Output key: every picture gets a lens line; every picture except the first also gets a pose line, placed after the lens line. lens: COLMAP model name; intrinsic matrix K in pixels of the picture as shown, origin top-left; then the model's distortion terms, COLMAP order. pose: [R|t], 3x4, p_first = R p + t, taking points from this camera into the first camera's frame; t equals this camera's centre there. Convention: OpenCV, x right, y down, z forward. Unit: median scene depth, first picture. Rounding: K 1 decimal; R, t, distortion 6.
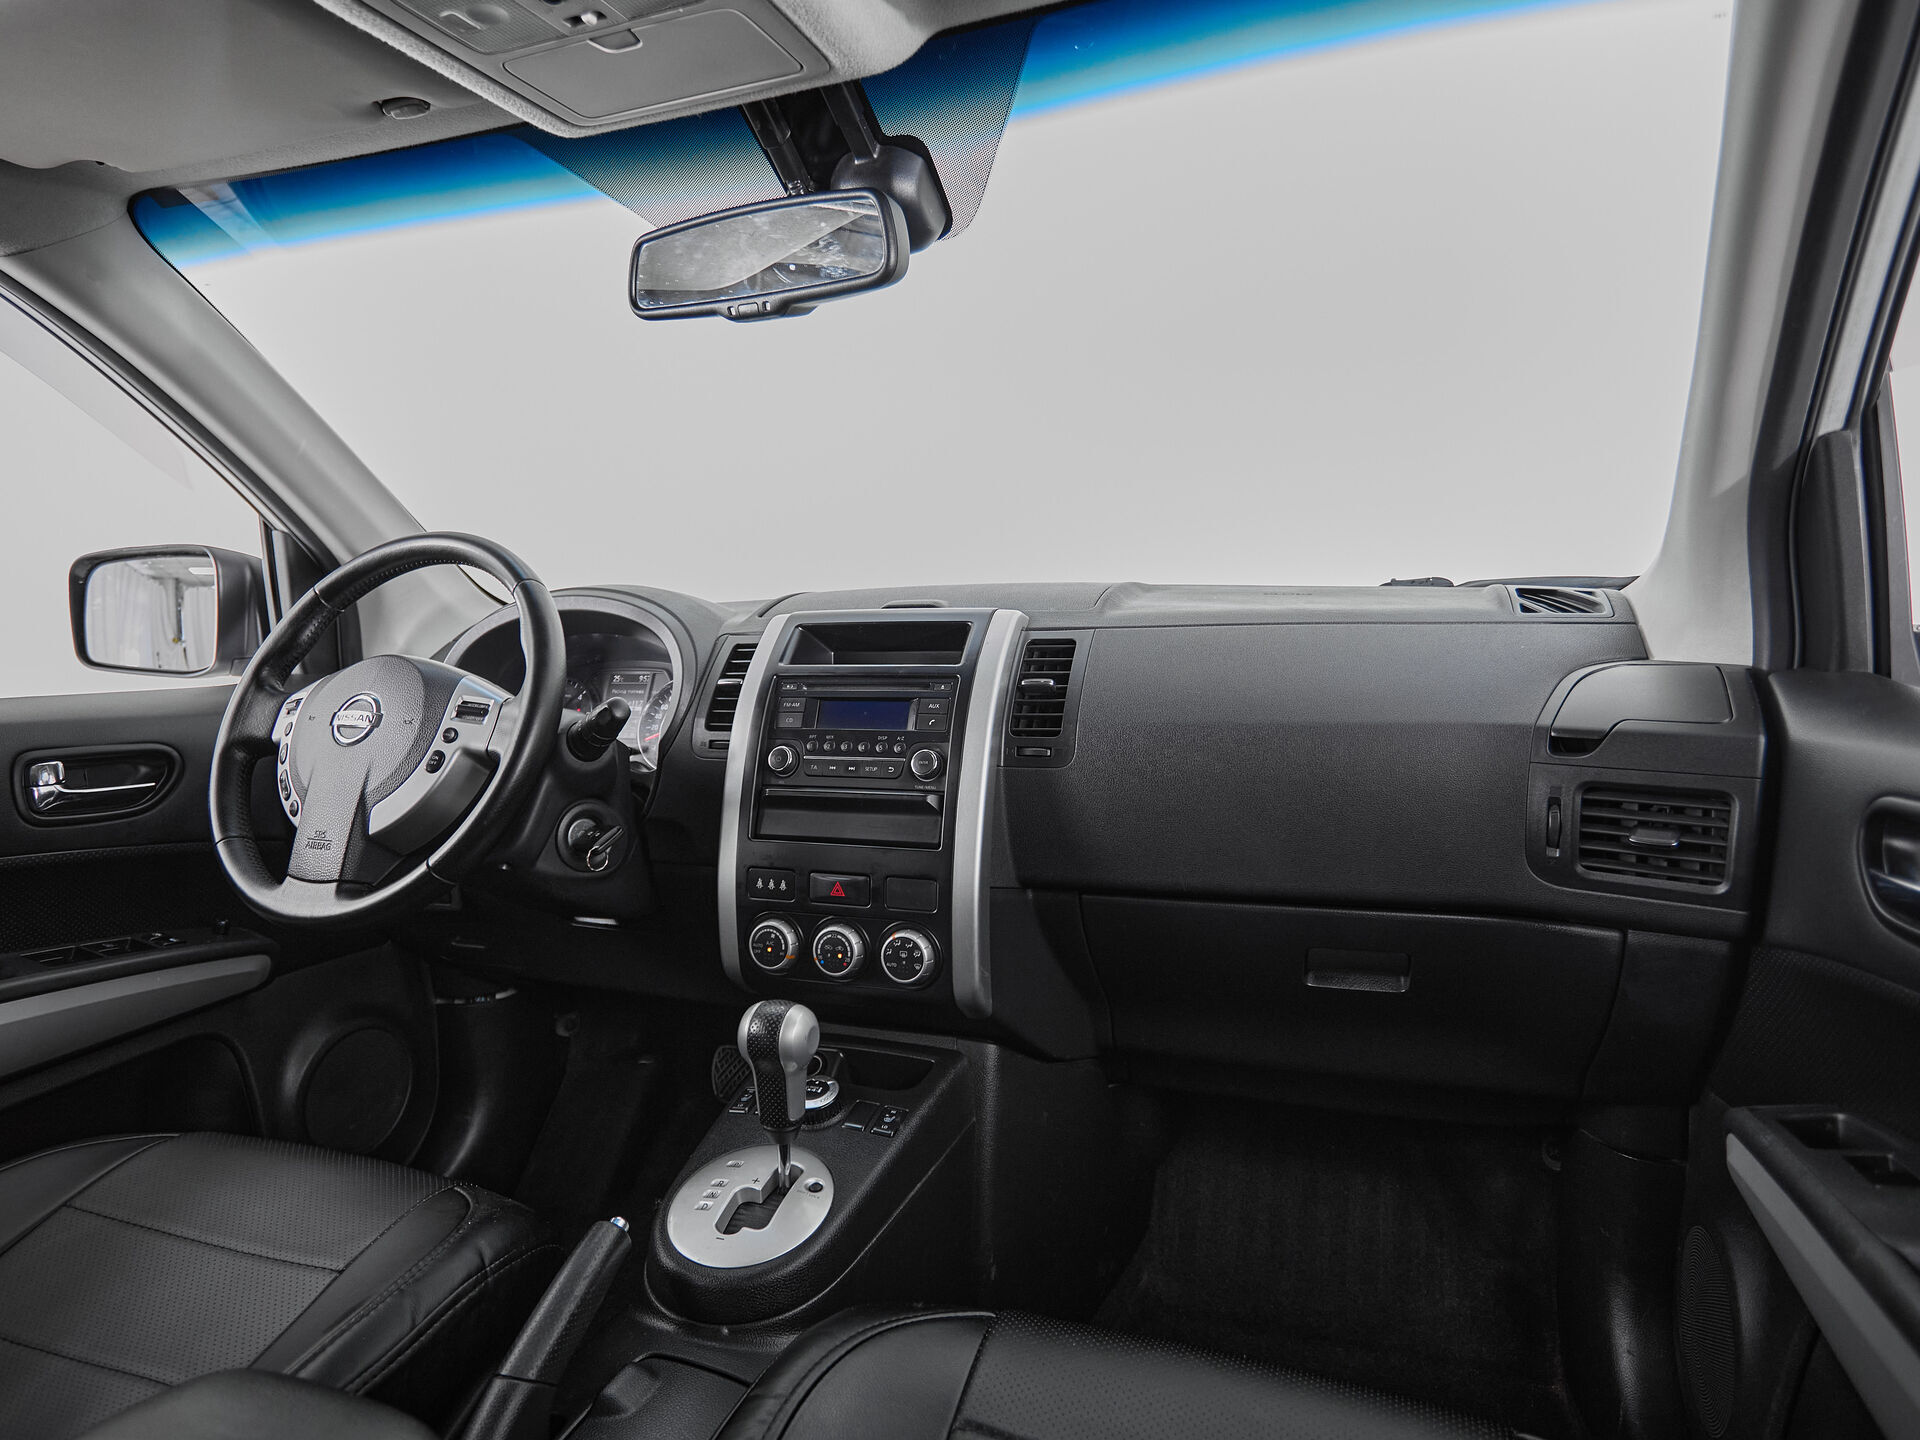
lens RADIAL K [[1096.7, 0, 936.0], [0, 1096.7, 757.5], [0, 0, 1]] dist [-0.001782, 0.000295]
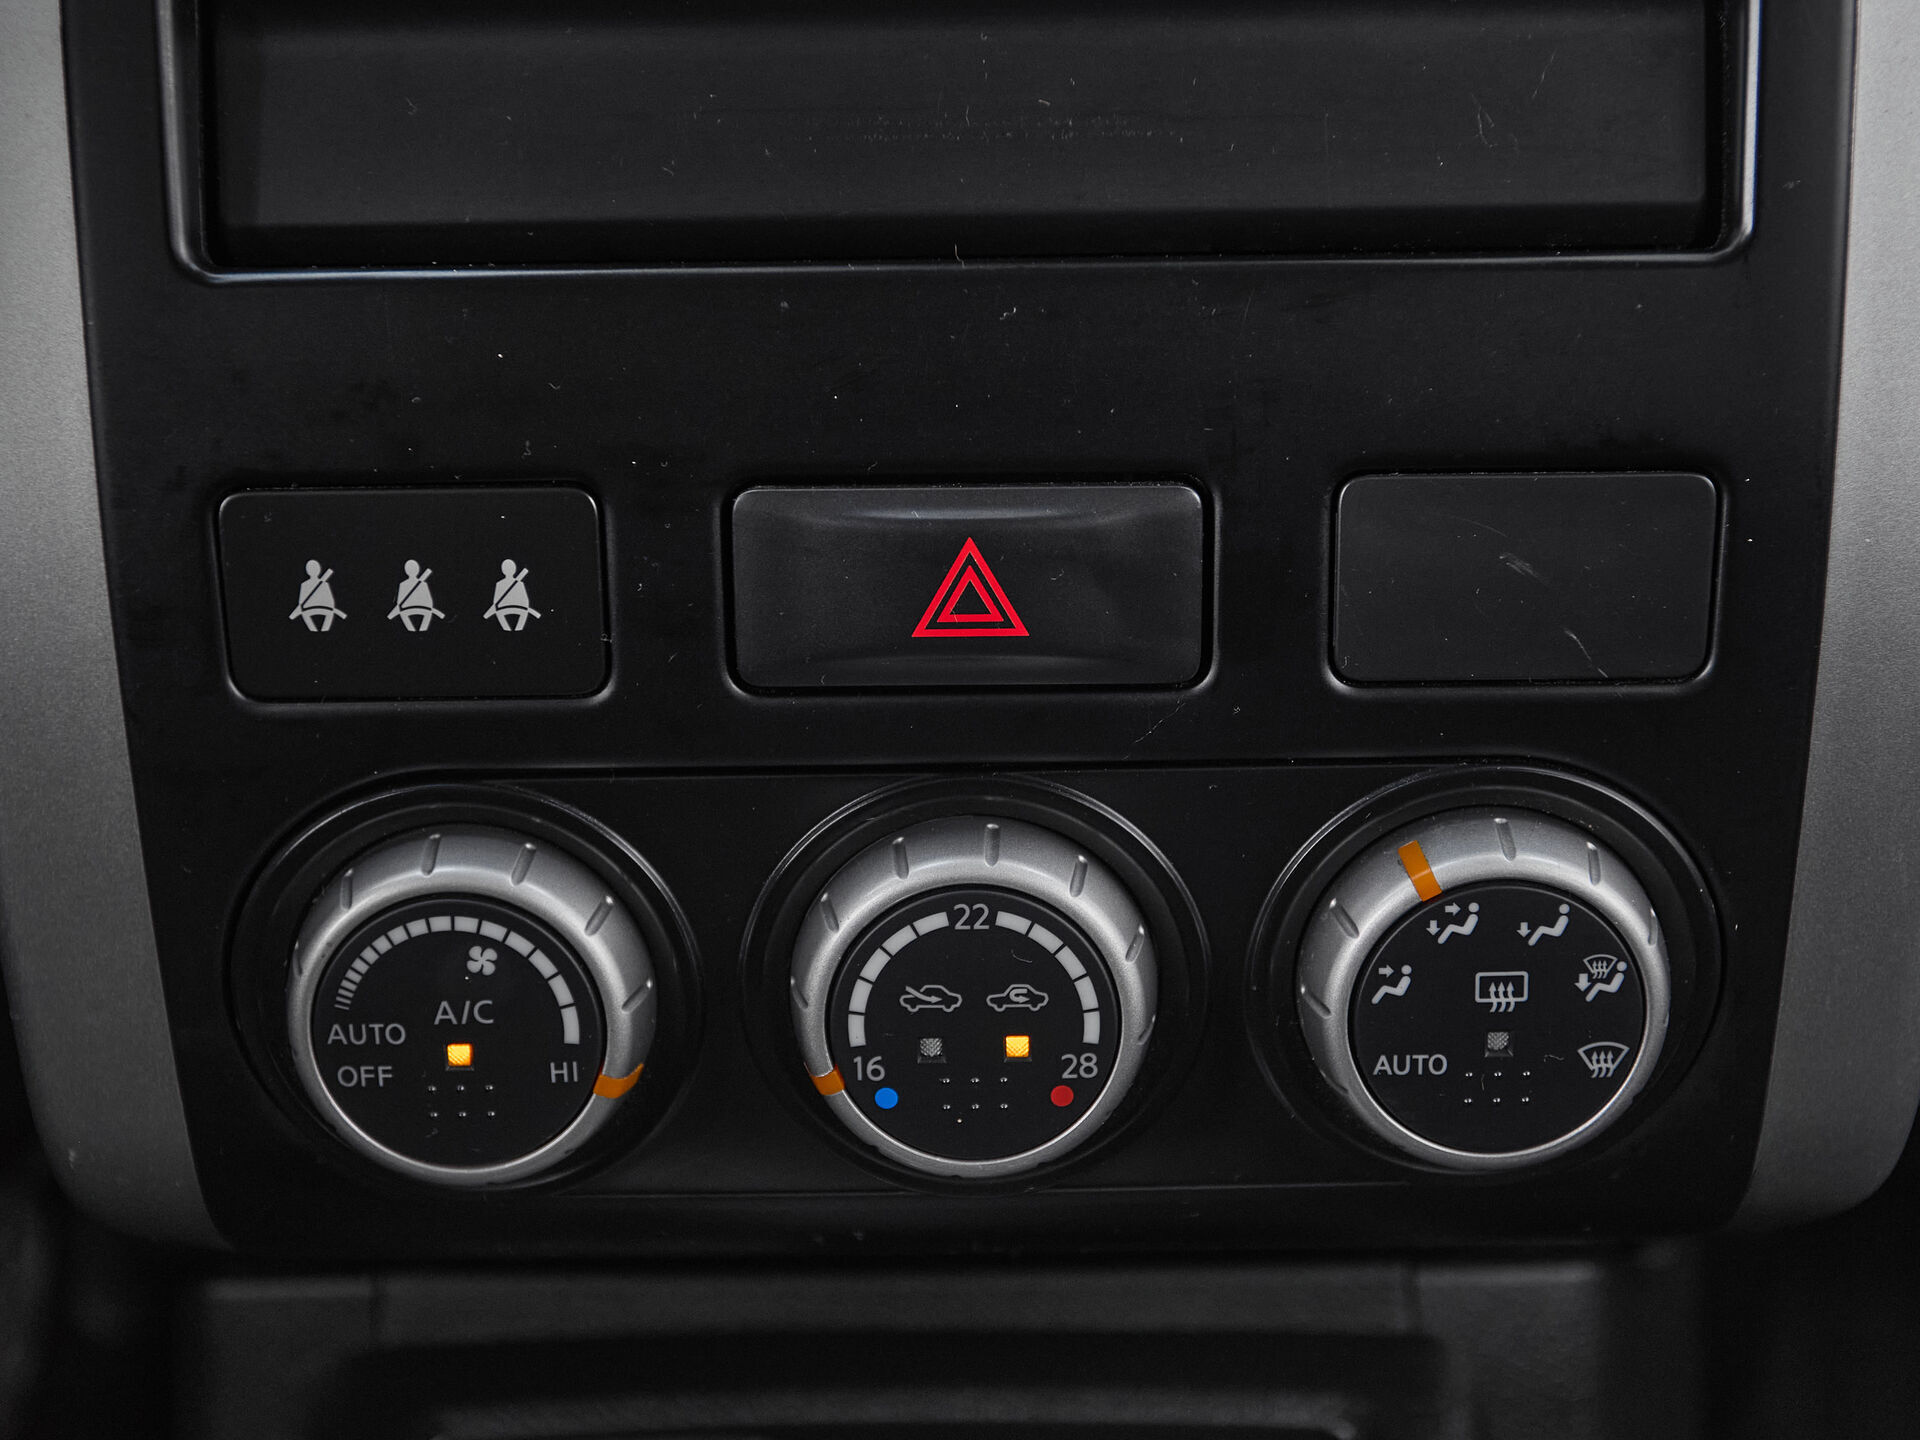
lens RADIAL K [[2726.2, 0, 960.0], [0, 2726.2, 720.0], [0, 0, 1]] dist [0.006762, 0.029650]
pose [[0.935800, -0.128656, 0.328216, -0.204685], [0.038111, 0.962491, 0.268624, 0.043347], [-0.350465, -0.238870, 0.905602, 0.683884]]
